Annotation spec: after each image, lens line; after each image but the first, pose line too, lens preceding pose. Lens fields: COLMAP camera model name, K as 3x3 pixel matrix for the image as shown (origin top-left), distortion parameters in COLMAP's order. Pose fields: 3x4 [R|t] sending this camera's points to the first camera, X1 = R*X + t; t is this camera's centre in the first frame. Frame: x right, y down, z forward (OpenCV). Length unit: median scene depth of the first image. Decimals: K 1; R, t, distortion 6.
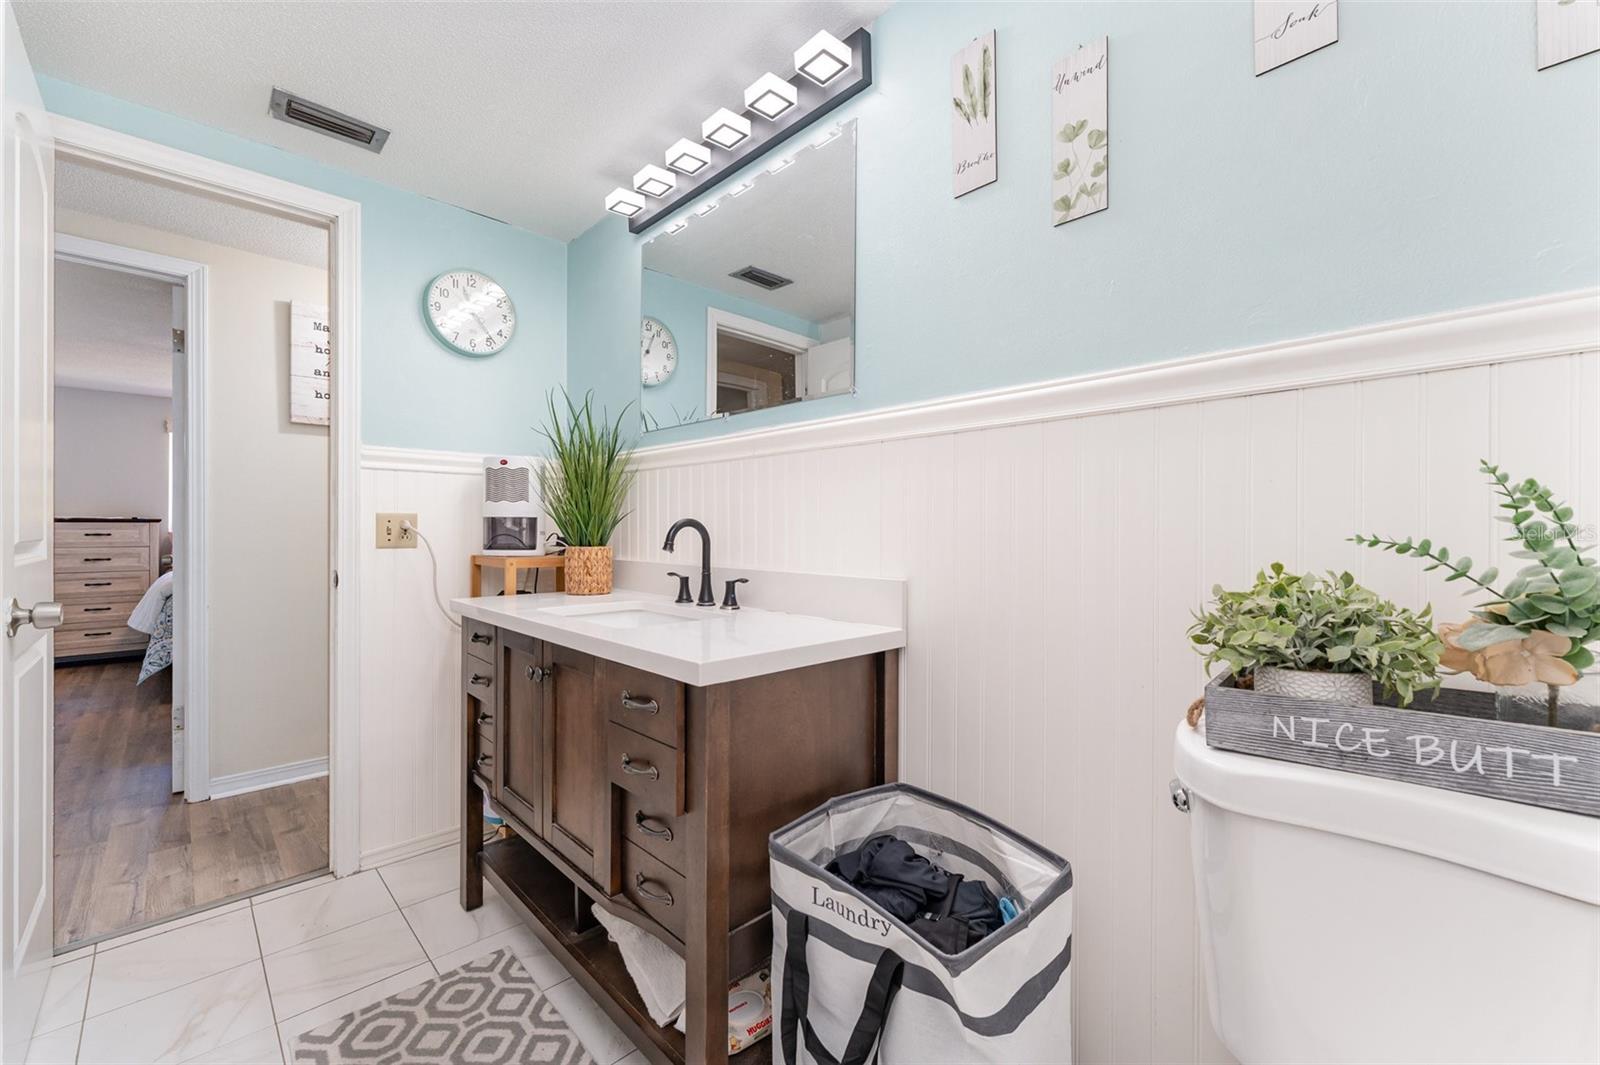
lens RADIAL K [[642.8, 0, 799.6], [0, 642.8, 523.4], [0, 0, 1]] dist [-0.000180, 0.000155]
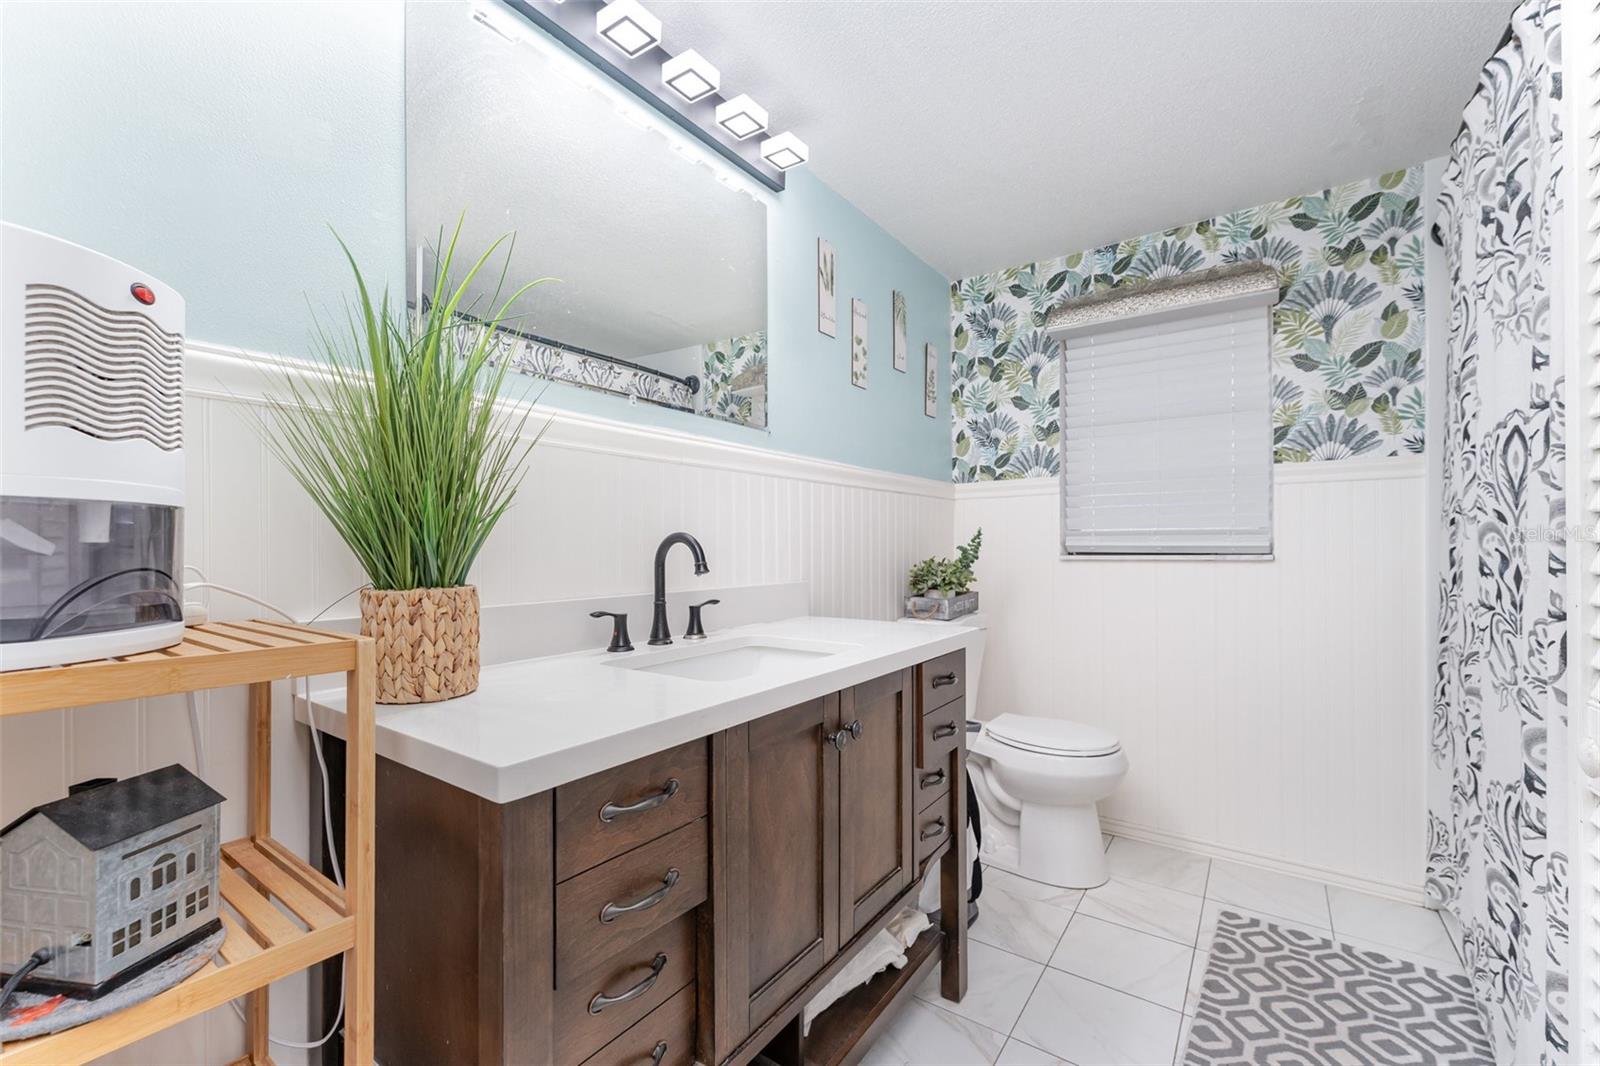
lens RADIAL K [[645.0, 0, 803.7], [0, 645.0, 540.3], [0, 0, 1]] dist [0.003855, -0.001058]
pose [[-0.175957, 0.003727, 0.984391, -0.976623], [-0.005791, 0.999972, -0.004822, 0.004722], [-0.984381, -0.006549, -0.175930, 0.997335]]
